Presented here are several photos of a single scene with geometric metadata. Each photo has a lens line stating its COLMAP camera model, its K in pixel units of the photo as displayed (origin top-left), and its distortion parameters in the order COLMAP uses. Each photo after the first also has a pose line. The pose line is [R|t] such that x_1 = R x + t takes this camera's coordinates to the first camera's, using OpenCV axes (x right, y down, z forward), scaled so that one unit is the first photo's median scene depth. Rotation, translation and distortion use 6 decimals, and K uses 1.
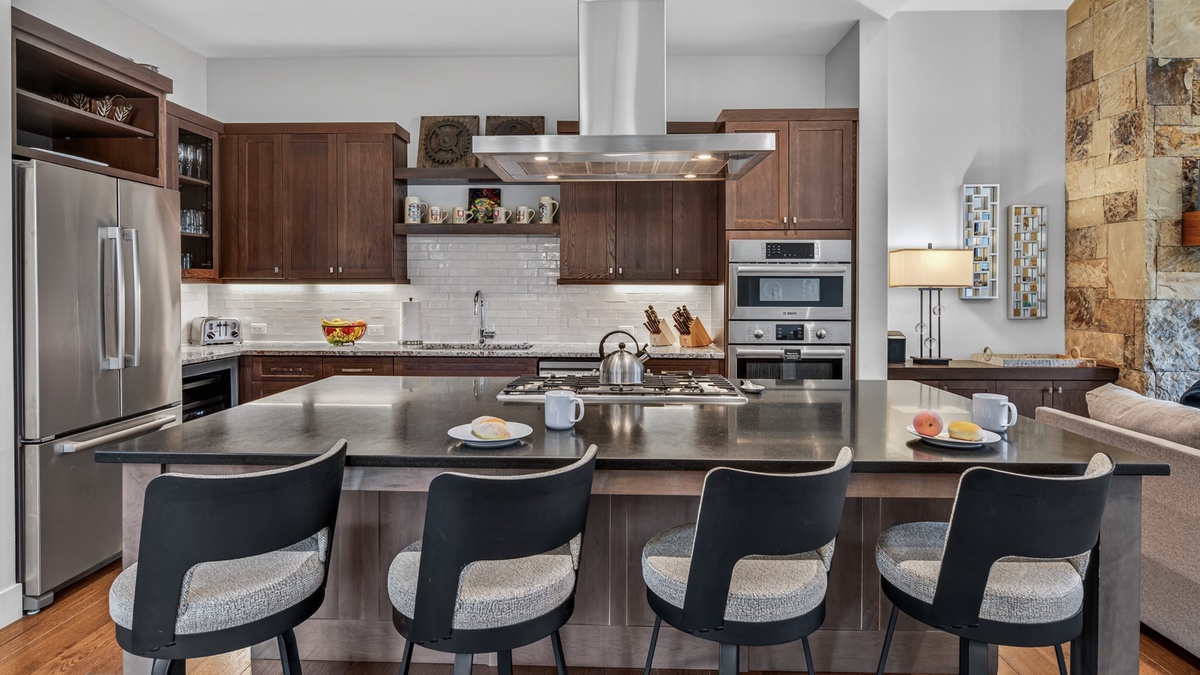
lens RADIAL K [[639.1, 0, 599.6], [0, 639.1, 295.1], [0, 0, 1]] dist [-0.006317, -0.000008]
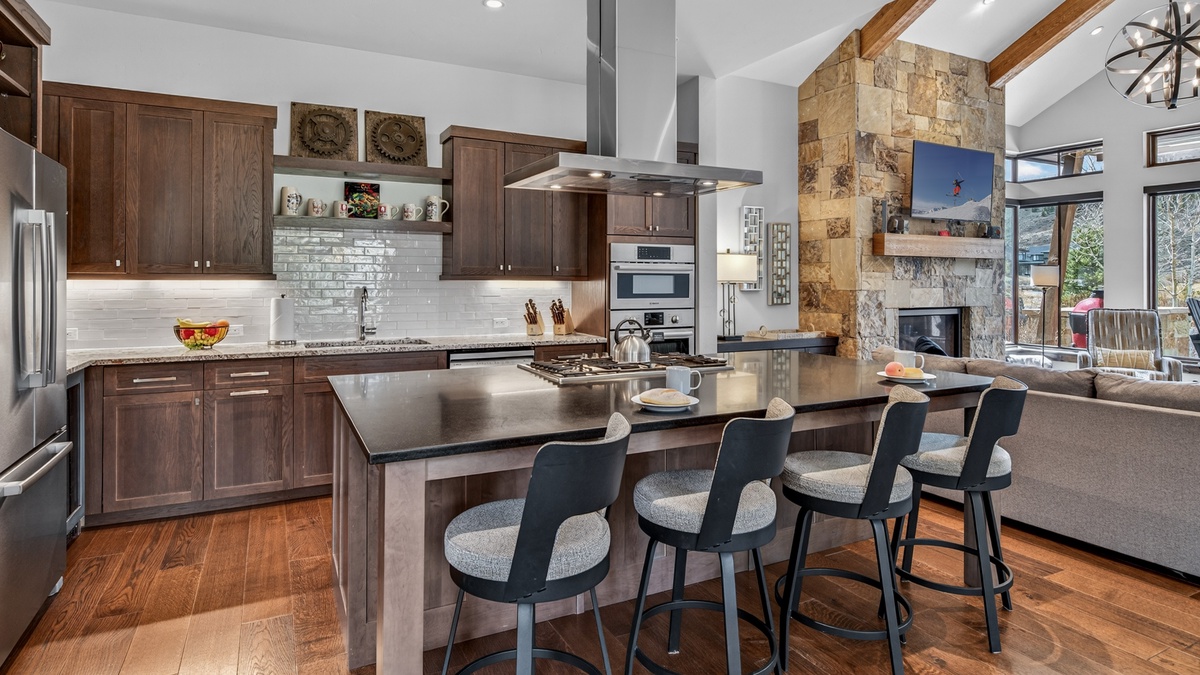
lens RADIAL K [[619.0, 0, 579.0], [0, 619.0, 281.7], [0, 0, 1]] dist [-0.003736, -0.000225]
pose [[0.888738, -0.001547, 0.458413, -0.346078], [0.006569, 0.999935, -0.009362, -0.003419], [-0.458369, 0.011332, 0.888690, -0.001140]]
